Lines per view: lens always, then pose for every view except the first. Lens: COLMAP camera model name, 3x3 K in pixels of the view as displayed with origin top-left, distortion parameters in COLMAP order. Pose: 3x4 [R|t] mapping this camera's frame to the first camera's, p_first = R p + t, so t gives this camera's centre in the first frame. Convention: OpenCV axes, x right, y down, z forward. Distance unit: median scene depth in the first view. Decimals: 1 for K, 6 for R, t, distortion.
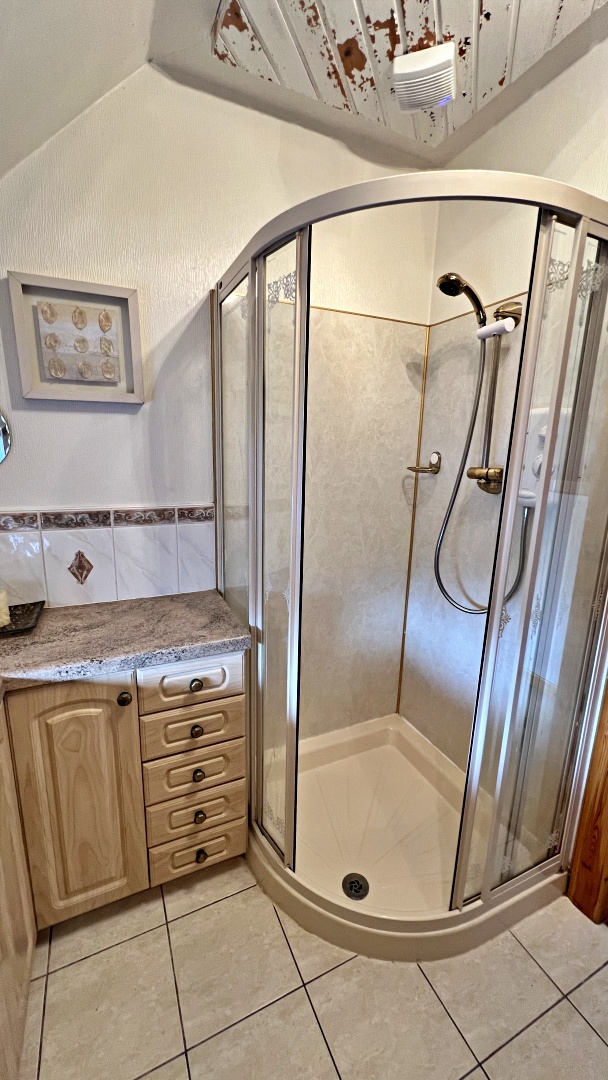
lens RADIAL K [[434.0, 0, 300.9], [0, 434.0, 542.9], [0, 0, 1]] dist [0.001243, 0.000559]
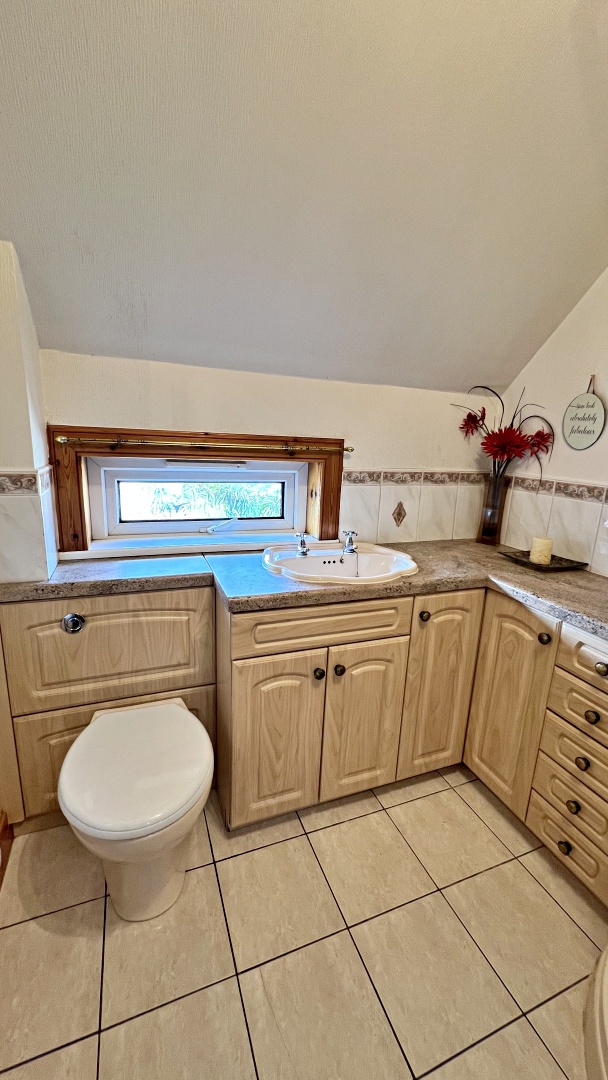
lens RADIAL K [[434.0, 0, 302.3], [0, 434.0, 539.0], [0, 0, 1]] dist [0.001243, 0.000559]
pose [[-0.066682, 0.199187, -0.977690, 0.703832], [-0.260466, 0.942420, 0.209766, 0.031003], [0.963177, 0.268643, -0.010961, 0.306384]]
